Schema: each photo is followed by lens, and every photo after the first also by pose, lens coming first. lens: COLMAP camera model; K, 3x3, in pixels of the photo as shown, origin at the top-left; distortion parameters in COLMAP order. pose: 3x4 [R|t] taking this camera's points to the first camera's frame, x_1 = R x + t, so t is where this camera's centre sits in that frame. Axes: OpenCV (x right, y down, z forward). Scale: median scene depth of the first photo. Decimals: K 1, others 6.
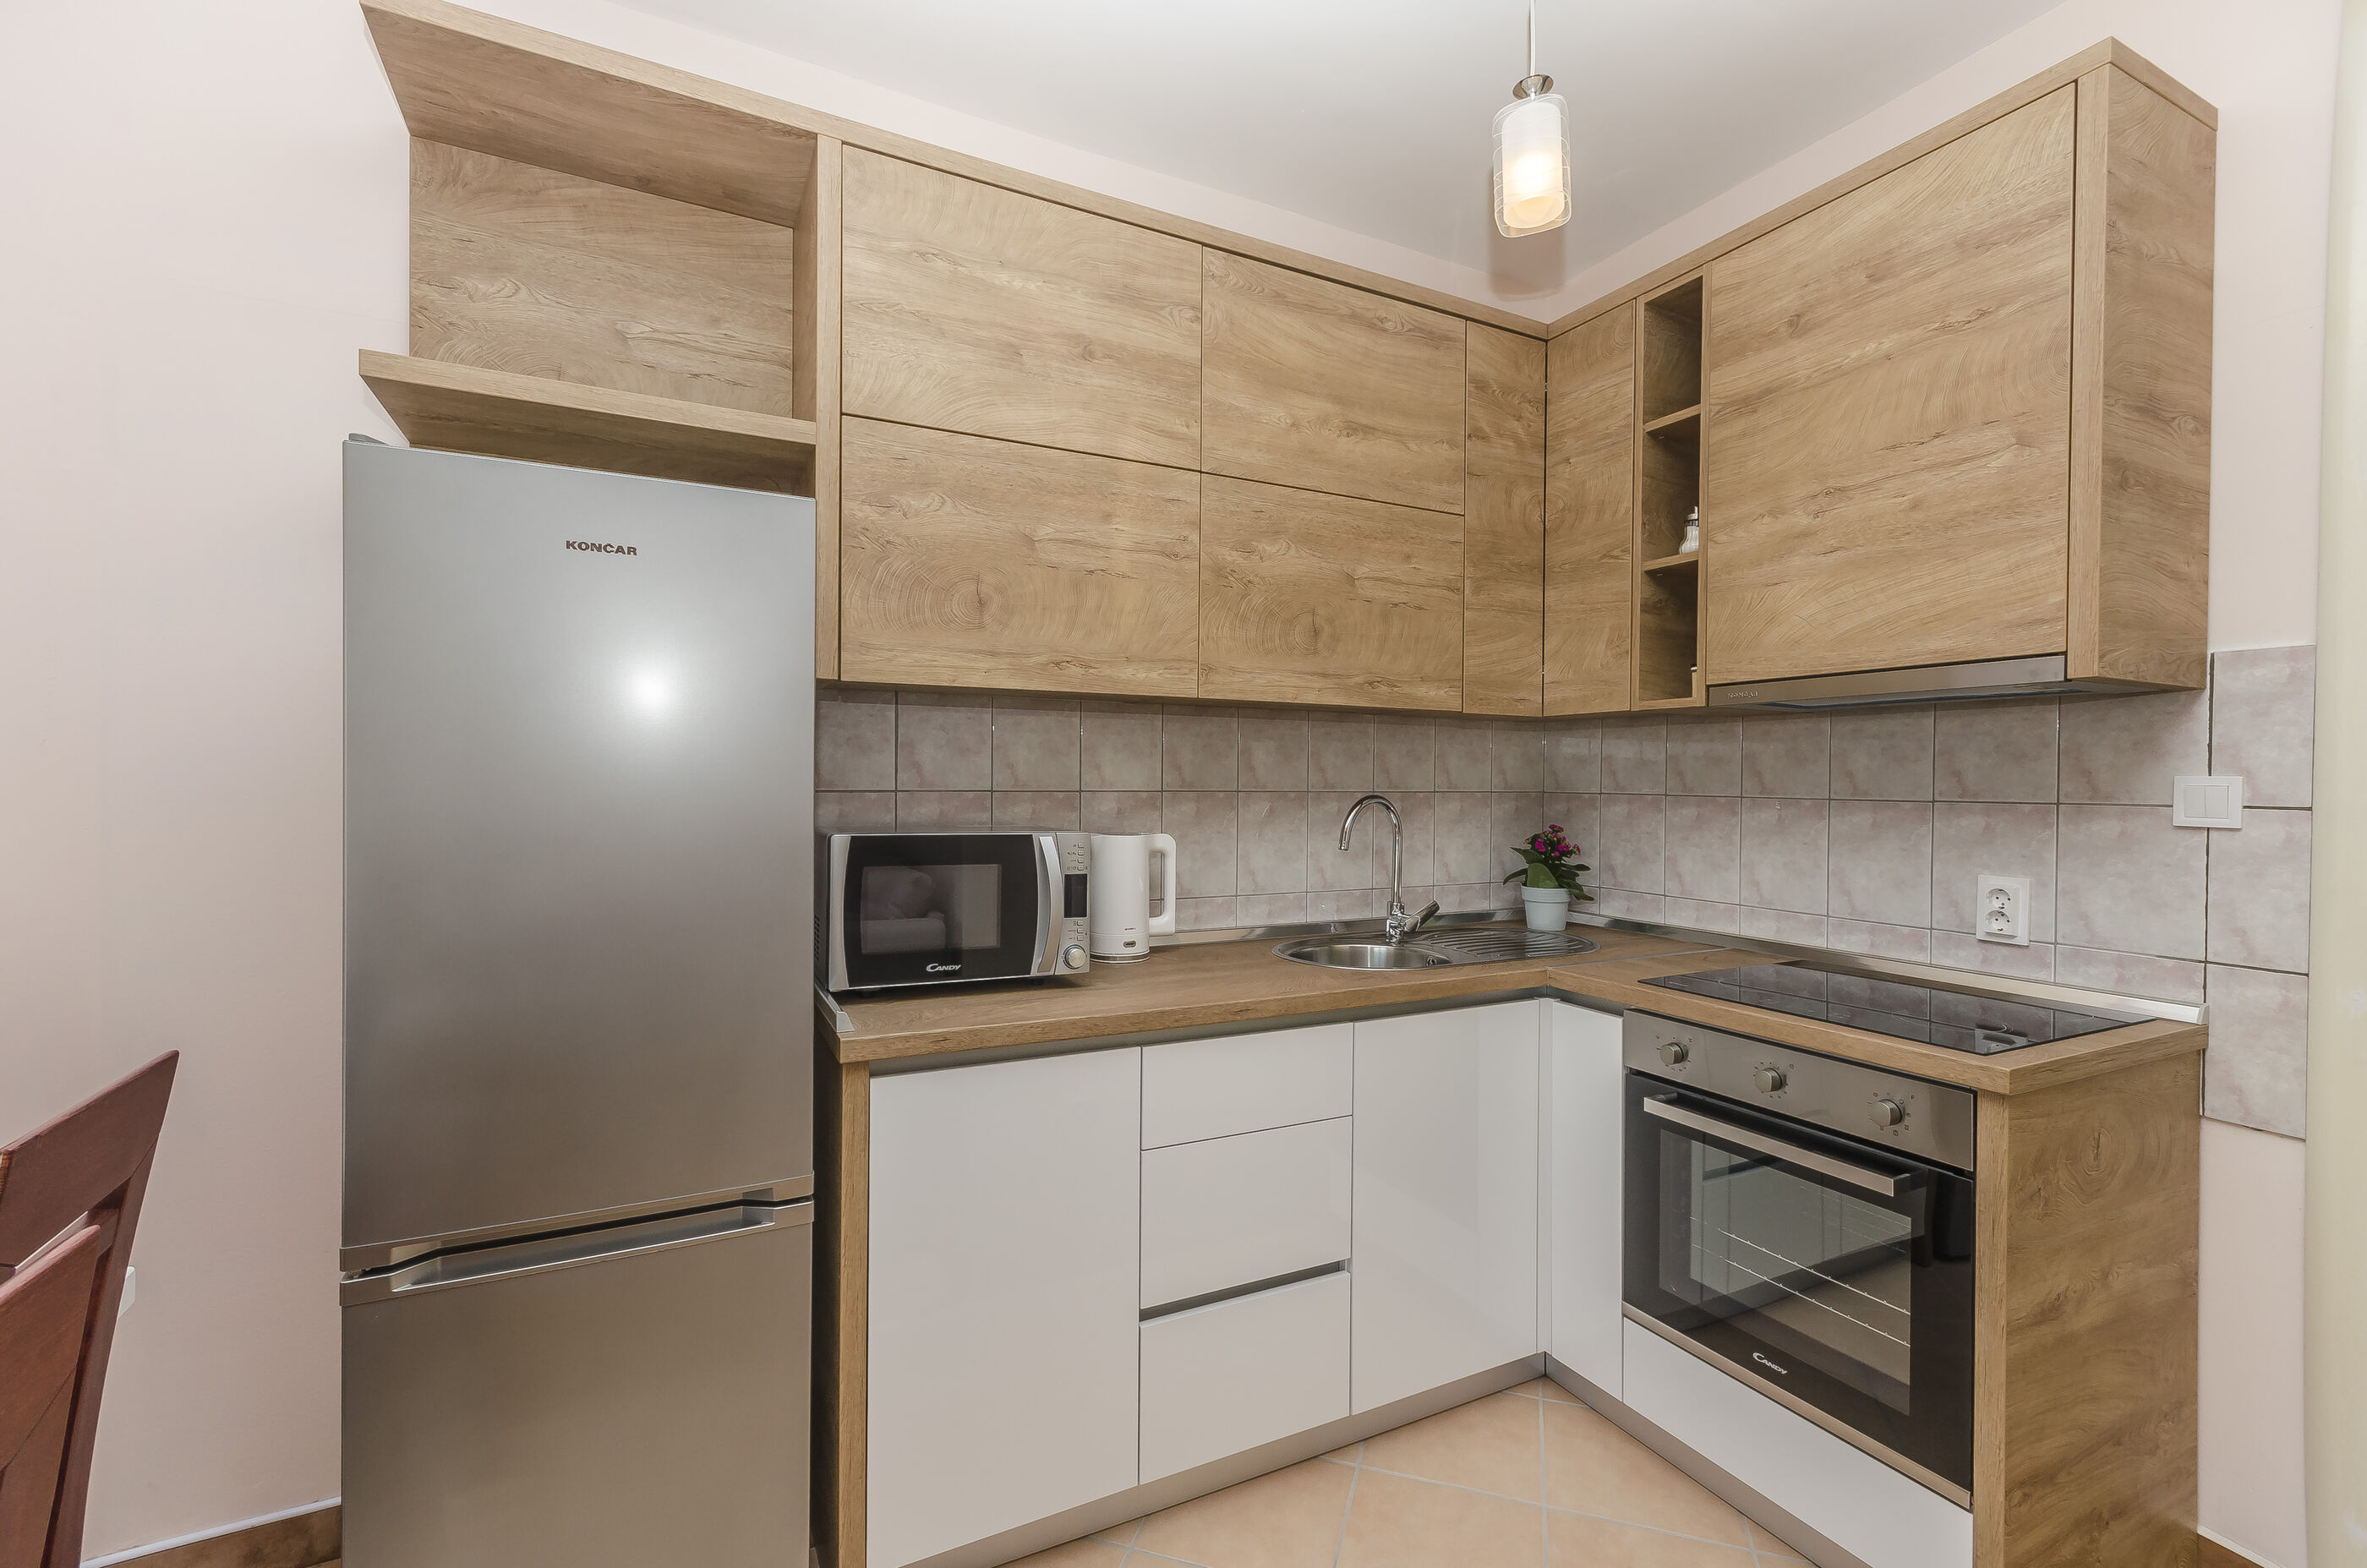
lens RADIAL K [[1053.8, 0, 1188.9], [0, 1053.8, 783.9], [0, 0, 1]] dist [0.008151, -0.007249]
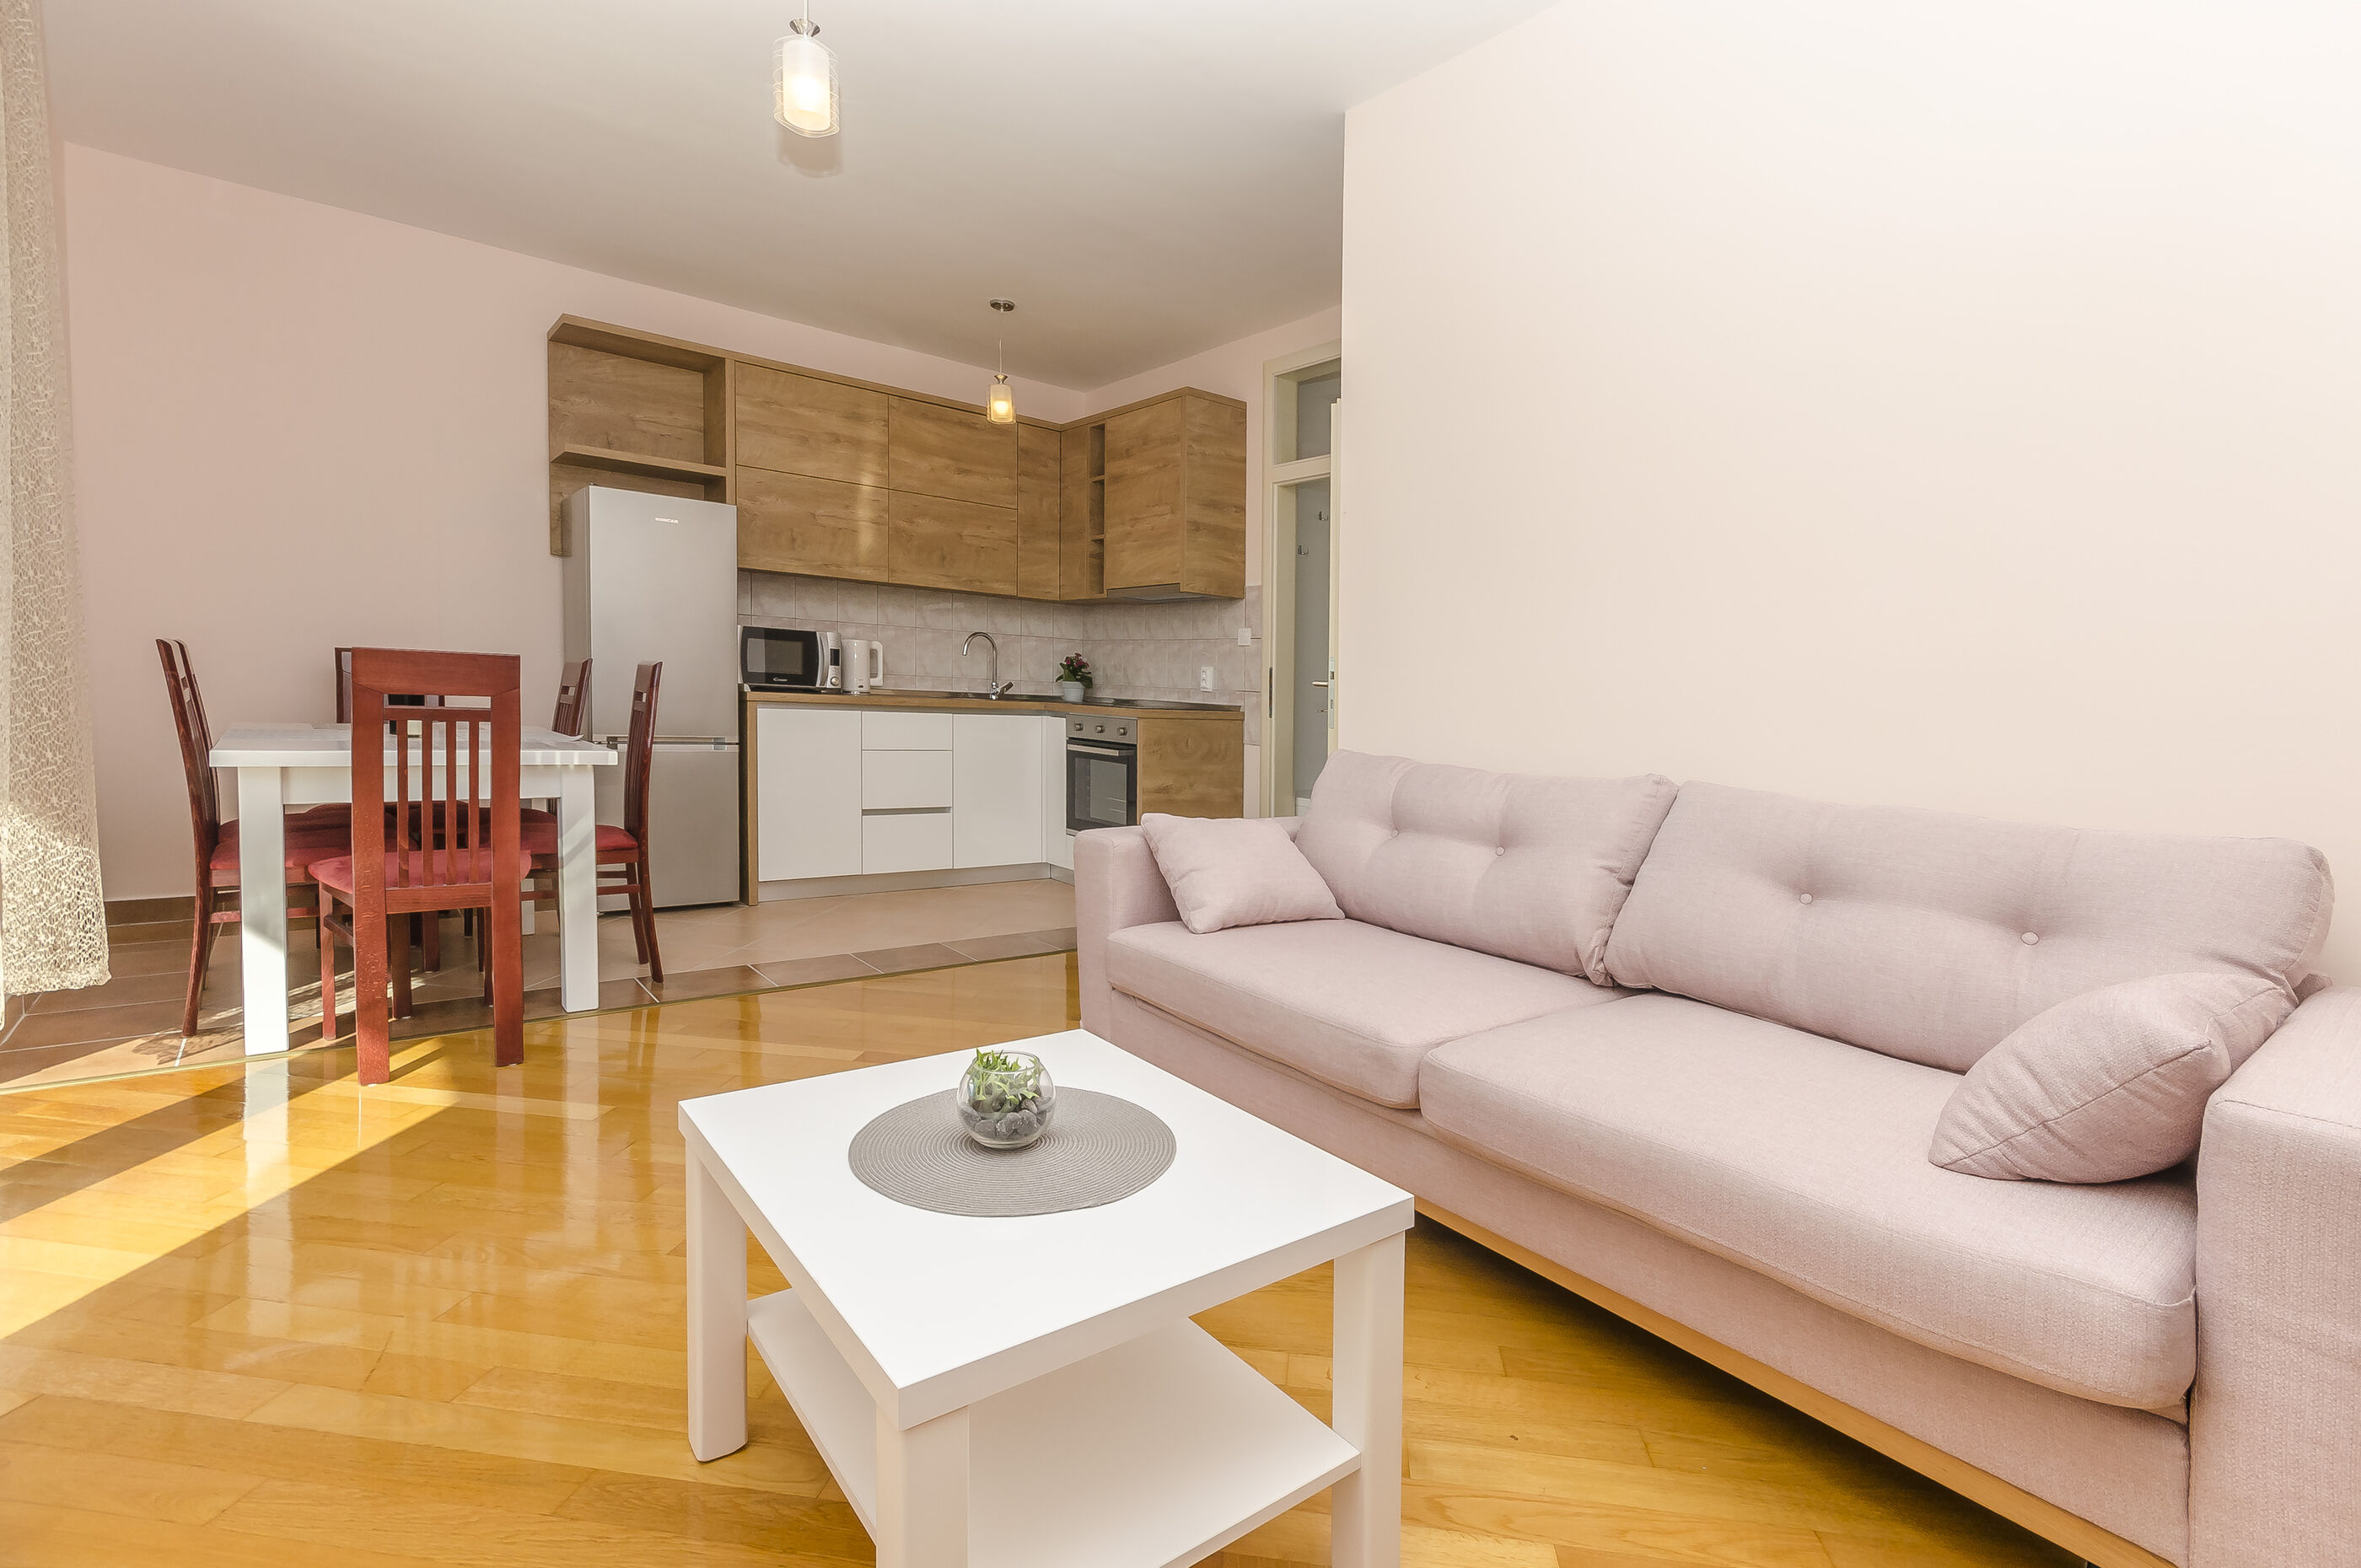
lens RADIAL K [[1051.1, 0, 1295.5], [0, 1051.1, 783.5], [0, 0, 1]] dist [0.008151, -0.007249]
pose [[0.956359, 0.001904, 0.292187, 0.201433], [-0.027978, 0.995981, 0.085086, 0.150891], [-0.290851, -0.089547, 0.952569, -1.660163]]
